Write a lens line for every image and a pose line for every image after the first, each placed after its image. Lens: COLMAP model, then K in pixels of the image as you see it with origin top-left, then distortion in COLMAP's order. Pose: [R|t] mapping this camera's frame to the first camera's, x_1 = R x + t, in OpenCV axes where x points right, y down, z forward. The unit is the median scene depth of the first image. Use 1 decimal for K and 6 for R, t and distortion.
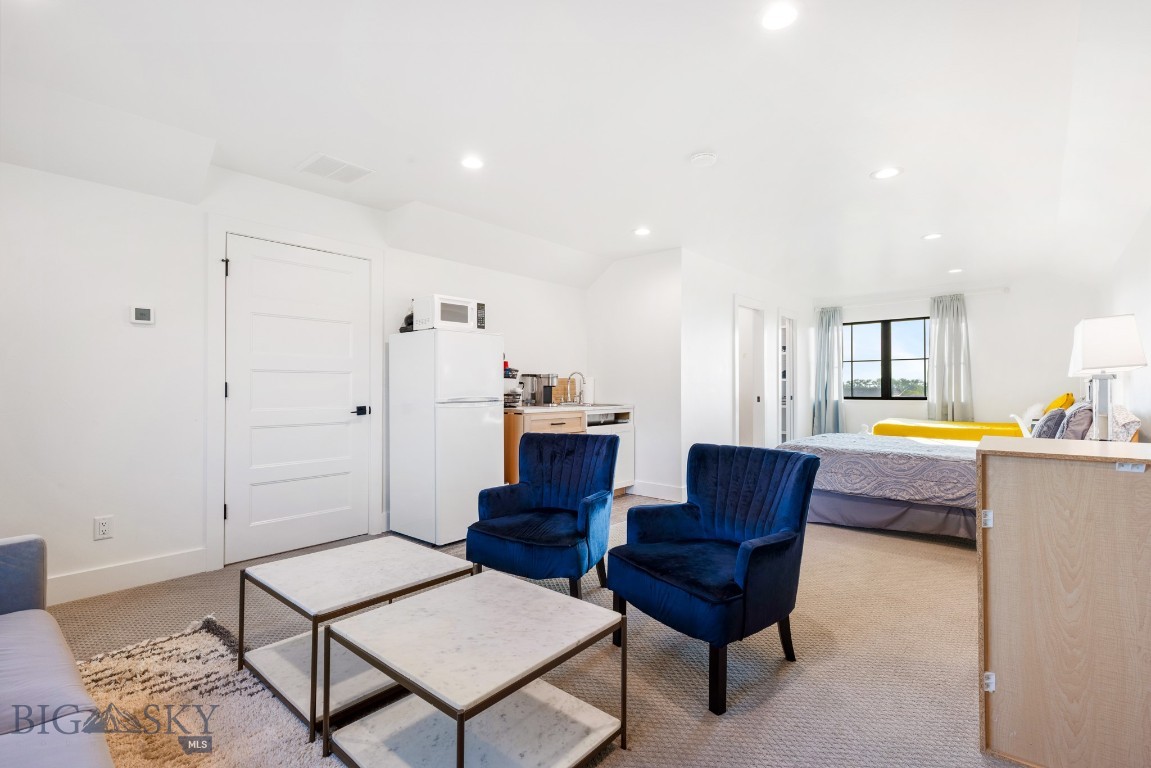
lens RADIAL K [[515.2, 0, 575.5], [0, 515.2, 384.0], [0, 0, 1]] dist [0.004935, -0.000116]
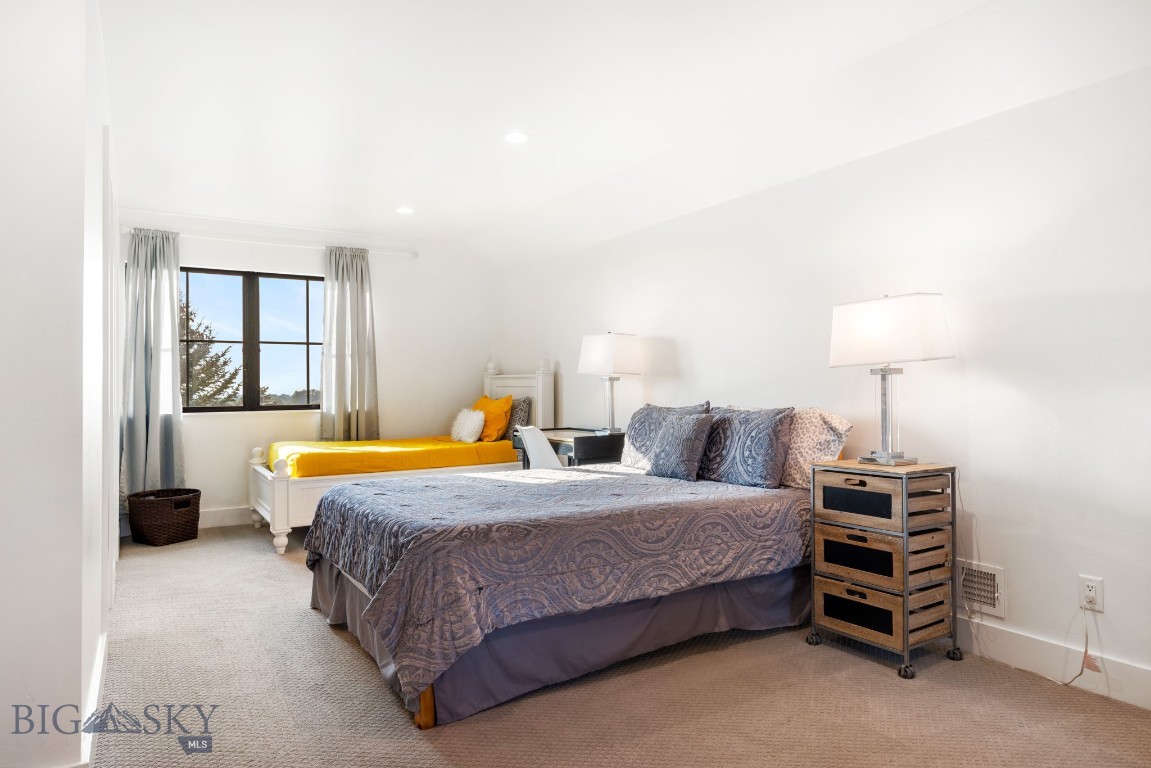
lens RADIAL K [[701.6, 0, 575.5], [0, 701.6, 384.0], [0, 0, 1]] dist [0.014199, 0.000364]
pose [[0.292552, 0.006492, 0.956227, -0.058605], [-0.002467, 0.999979, -0.006035, 0.006262], [-0.956246, -0.000594, 0.292562, 0.549963]]
